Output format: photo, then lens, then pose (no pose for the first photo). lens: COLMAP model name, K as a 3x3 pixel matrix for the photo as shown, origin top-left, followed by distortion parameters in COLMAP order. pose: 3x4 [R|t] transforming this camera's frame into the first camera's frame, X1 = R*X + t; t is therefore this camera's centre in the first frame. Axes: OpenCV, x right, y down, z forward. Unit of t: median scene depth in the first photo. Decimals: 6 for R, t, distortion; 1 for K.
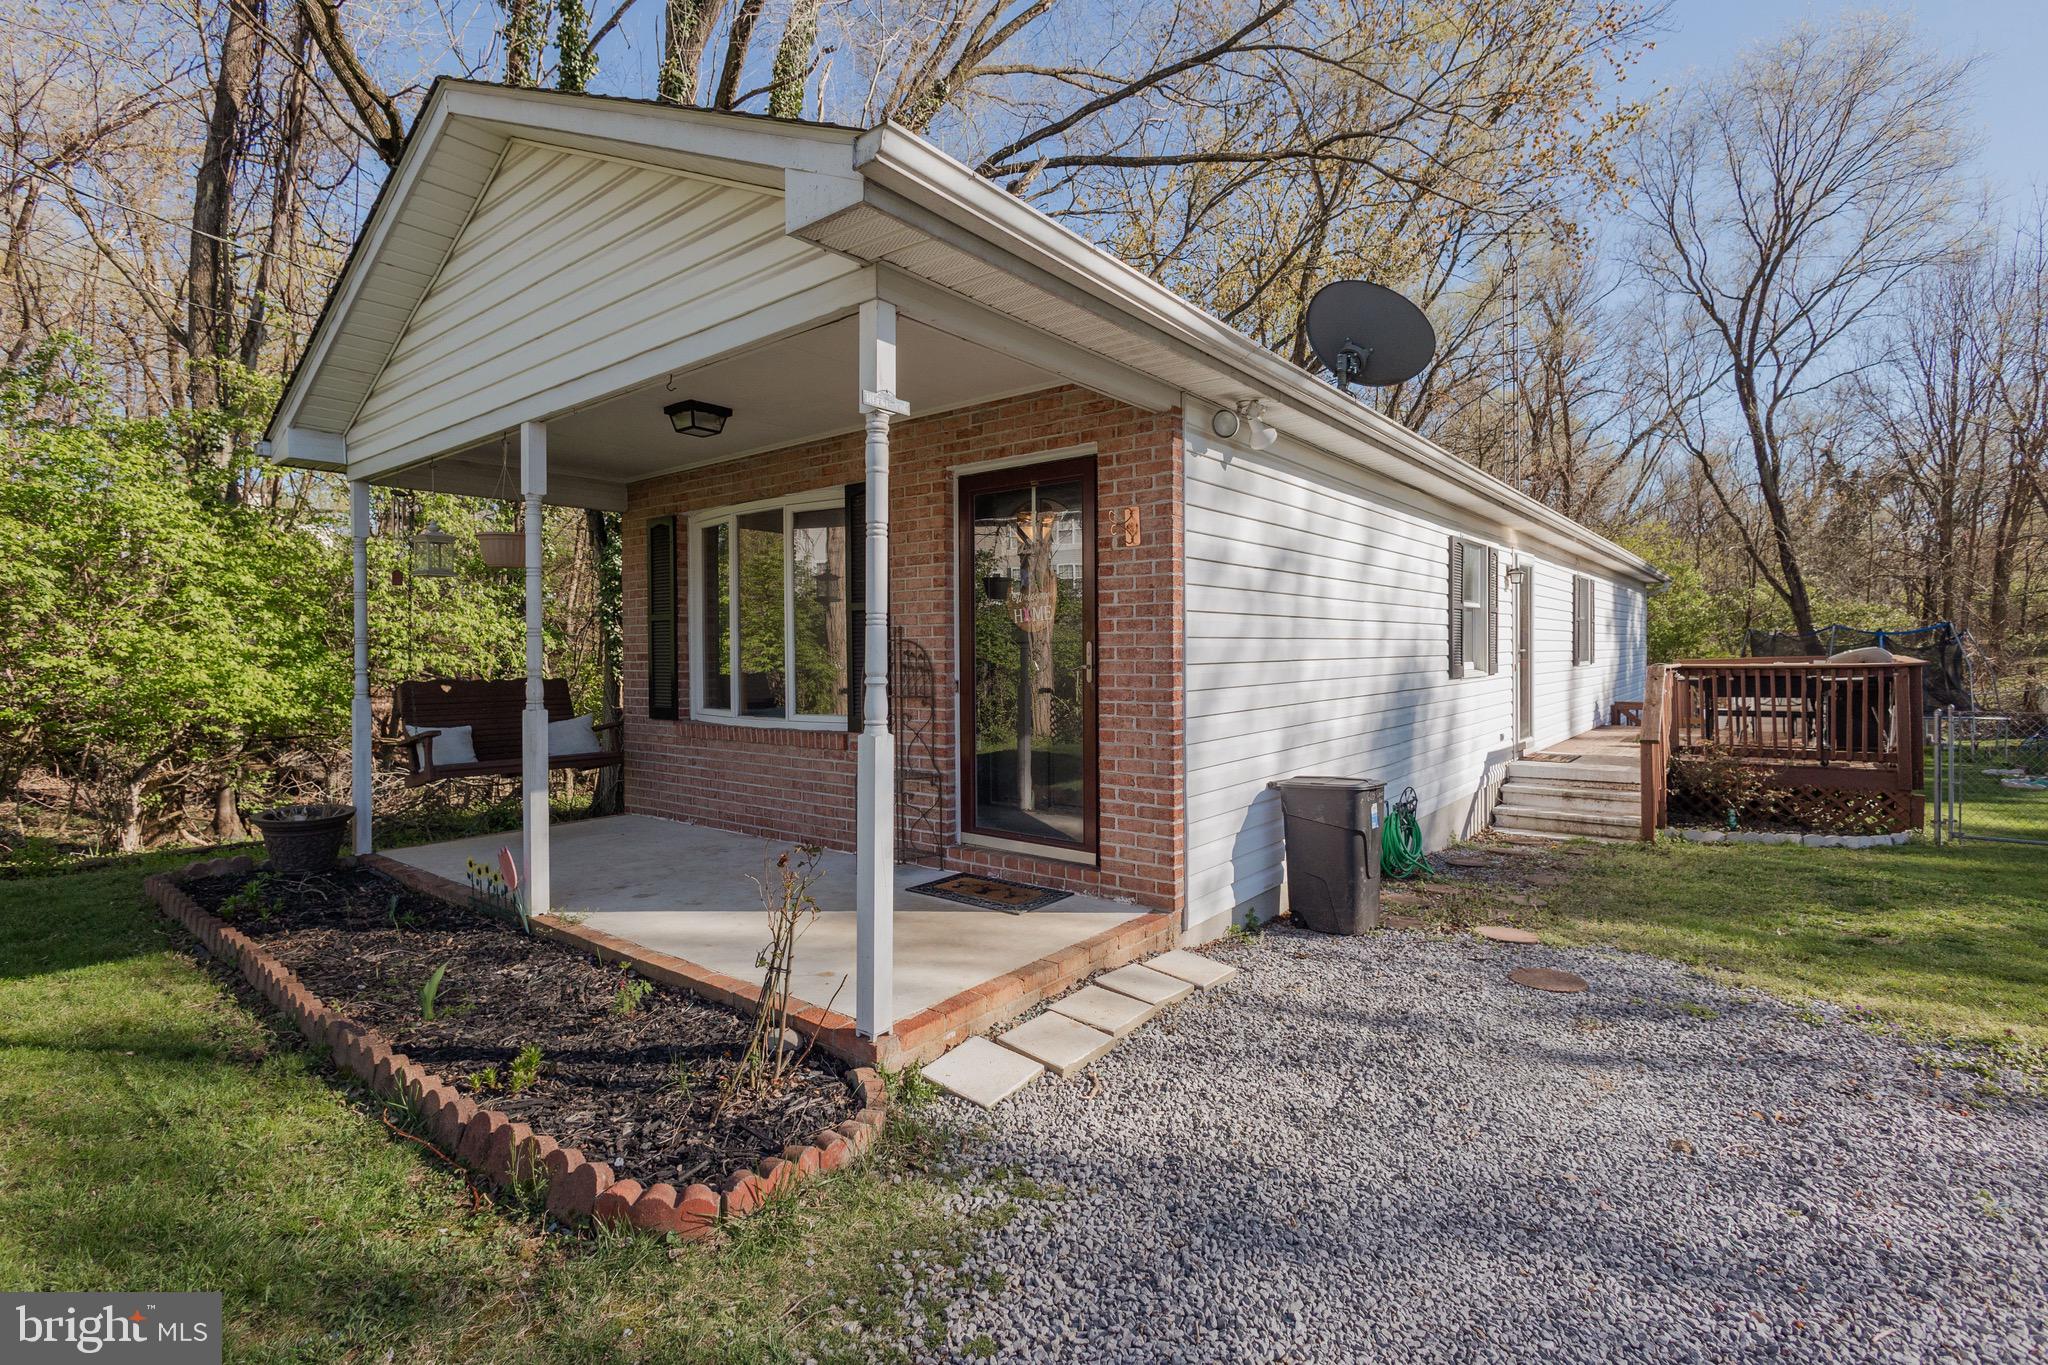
lens RADIAL K [[950.6, 0, 1007.3], [0, 950.6, 660.0], [0, 0, 1]] dist [-0.002151, -0.000081]
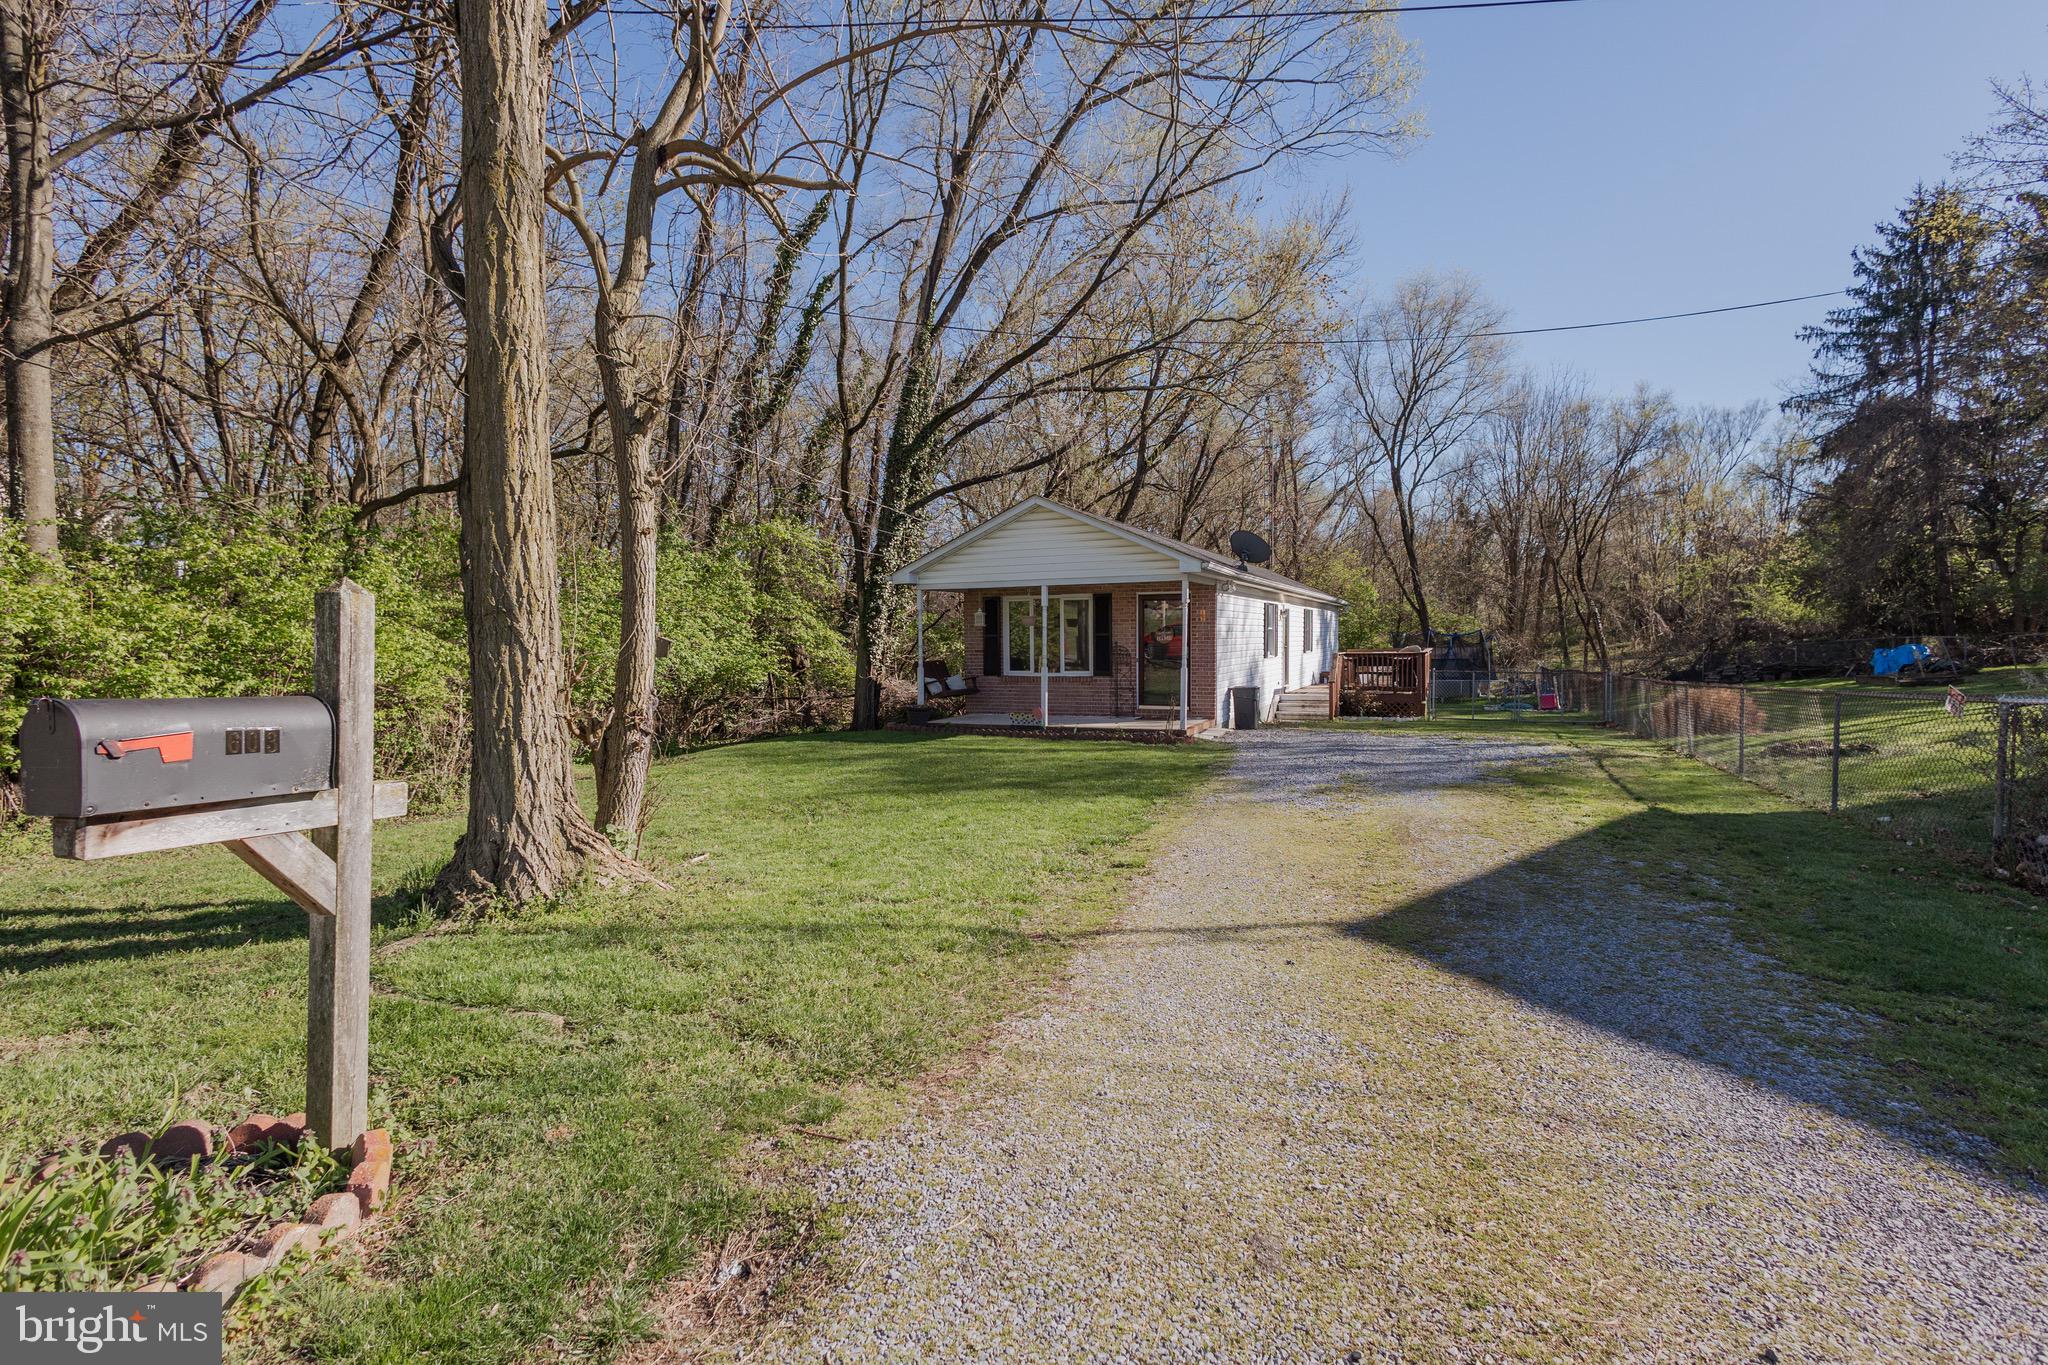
lens RADIAL K [[950.0, 0, 1020.5], [0, 950.0, 672.7], [0, 0, 1]] dist [-0.000301, -0.000463]
pose [[0.966685, -0.008025, 0.255844, -0.698546], [0.001600, 0.999678, 0.025312, -0.006545], [-0.255965, -0.024059, 0.966387, -1.109368]]
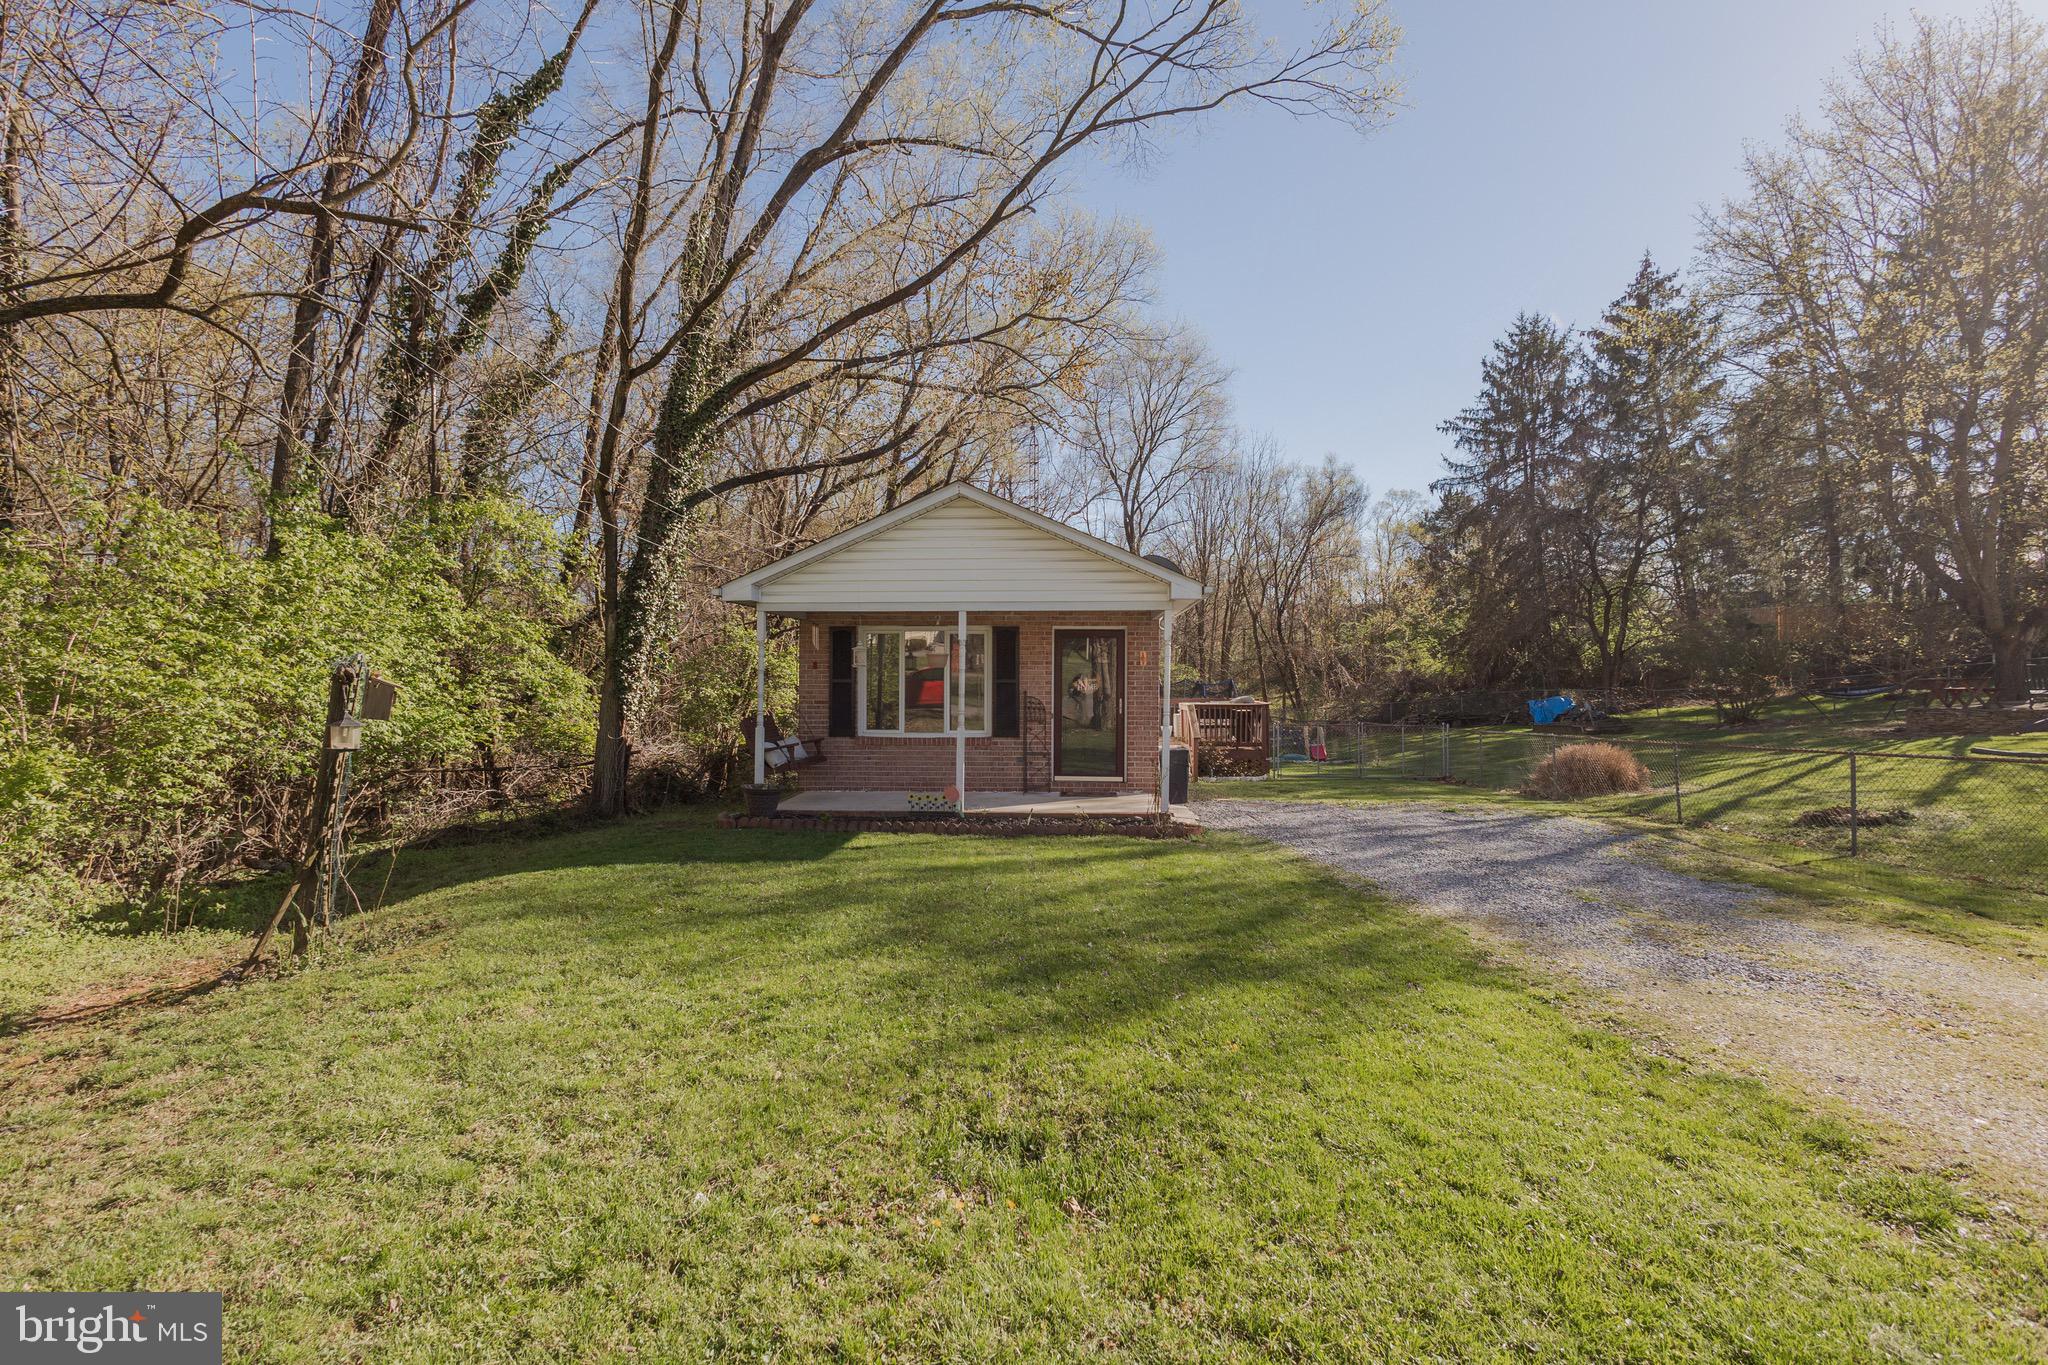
lens RADIAL K [[950.0, 0, 1020.5], [0, 950.0, 672.7], [0, 0, 1]] dist [-0.000301, -0.000463]
pose [[0.805783, 0.017788, 0.591944, -0.863904], [-0.005880, 0.999740, -0.022039, -0.015539], [-0.592182, 0.014278, 0.805678, -0.499468]]
